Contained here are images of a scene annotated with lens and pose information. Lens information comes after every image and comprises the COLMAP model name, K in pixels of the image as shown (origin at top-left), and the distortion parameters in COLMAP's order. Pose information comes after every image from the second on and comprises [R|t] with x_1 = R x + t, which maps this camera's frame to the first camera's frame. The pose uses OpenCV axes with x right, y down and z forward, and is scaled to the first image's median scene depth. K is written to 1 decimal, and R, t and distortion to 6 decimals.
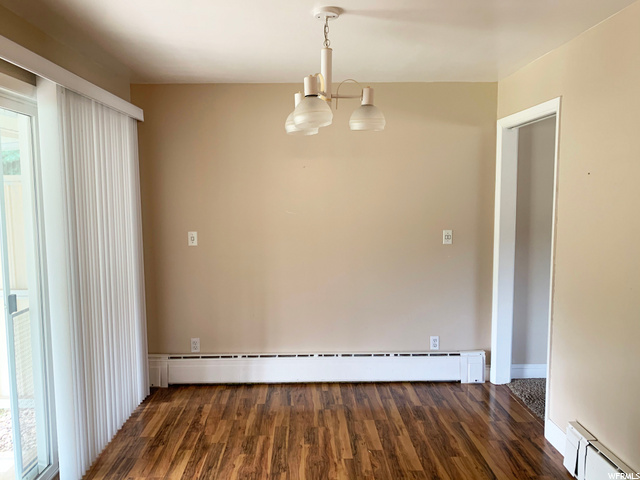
lens RADIAL K [[495.4, 0, 316.2], [0, 495.4, 236.4], [0, 0, 1]] dist [0.061796, -0.077176]
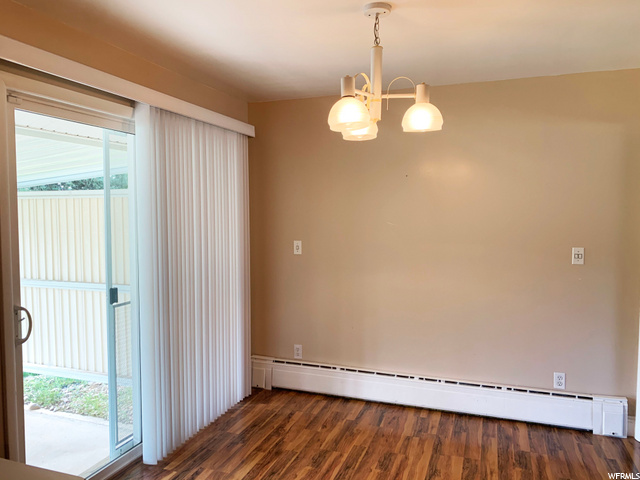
lens RADIAL K [[495.4, 0, 316.2], [0, 495.4, 236.4], [0, 0, 1]] dist [0.061796, -0.077176]
pose [[0.933890, 0.024057, -0.356749, 0.163844], [-0.035988, 0.998992, -0.026843, 0.007570], [0.355744, 0.037908, 0.933814, 0.055163]]
